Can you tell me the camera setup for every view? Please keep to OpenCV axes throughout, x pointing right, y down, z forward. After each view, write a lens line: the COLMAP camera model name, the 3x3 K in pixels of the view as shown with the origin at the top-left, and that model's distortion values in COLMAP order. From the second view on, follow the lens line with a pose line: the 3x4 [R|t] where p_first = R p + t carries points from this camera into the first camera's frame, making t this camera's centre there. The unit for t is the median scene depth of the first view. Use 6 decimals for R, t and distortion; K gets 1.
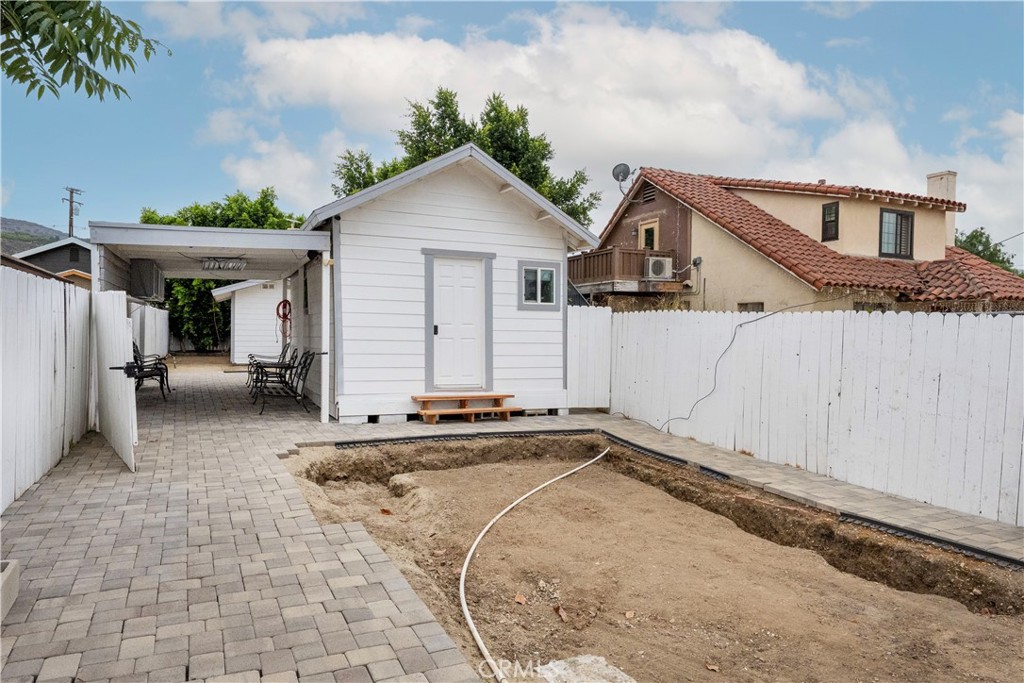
lens RADIAL K [[649.4, 0, 512.0], [0, 649.4, 341.5], [0, 0, 1]] dist [-0.038013, 0.000134]
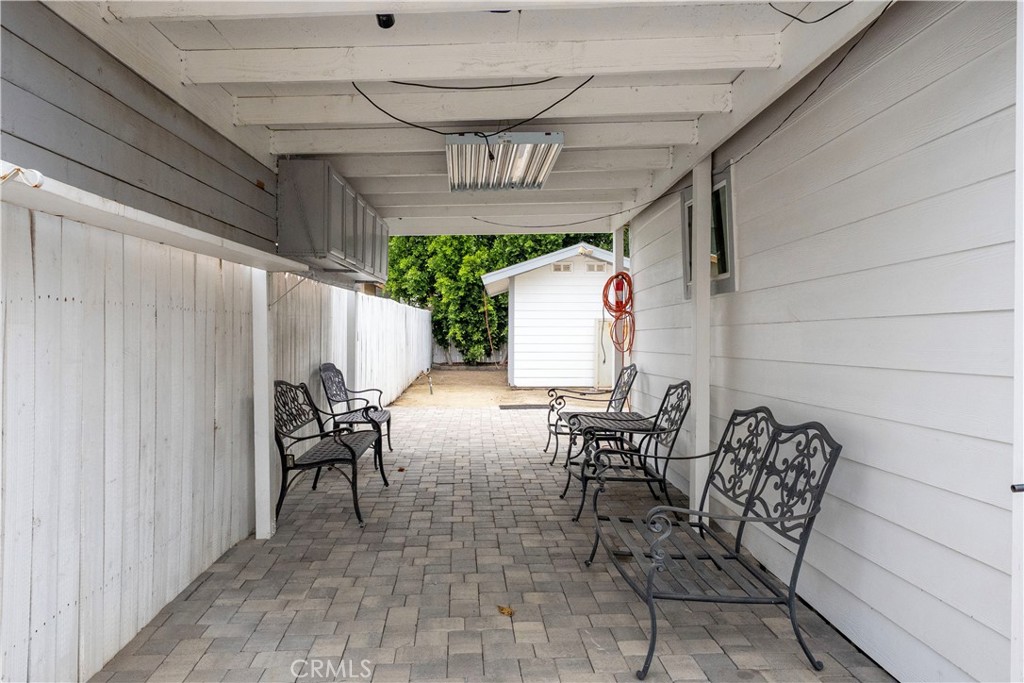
lens RADIAL K [[738.5, 0, 512.0], [0, 738.5, 341.5], [0, 0, 1]] dist [0.001954, 0.000026]
pose [[0.920455, -0.007608, -0.390774, -0.109180], [0.005677, 0.999965, -0.006096, -0.005663], [0.390807, 0.003392, 0.920466, 0.241740]]
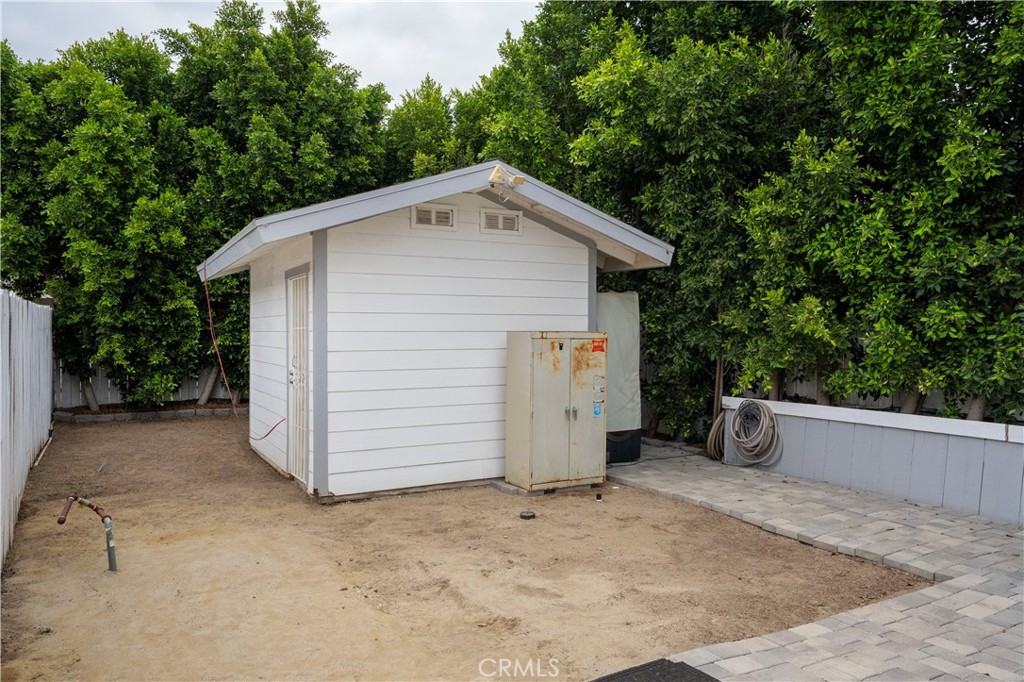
lens RADIAL K [[788.4, 0, 512.0], [0, 788.4, 341.0], [0, 0, 1]] dist [0.073331, 0.002293]
pose [[0.999031, -0.013286, 0.041967, -0.293215], [0.013363, 0.999909, -0.001560, -0.023961], [-0.041943, 0.002119, 0.999118, 0.529175]]
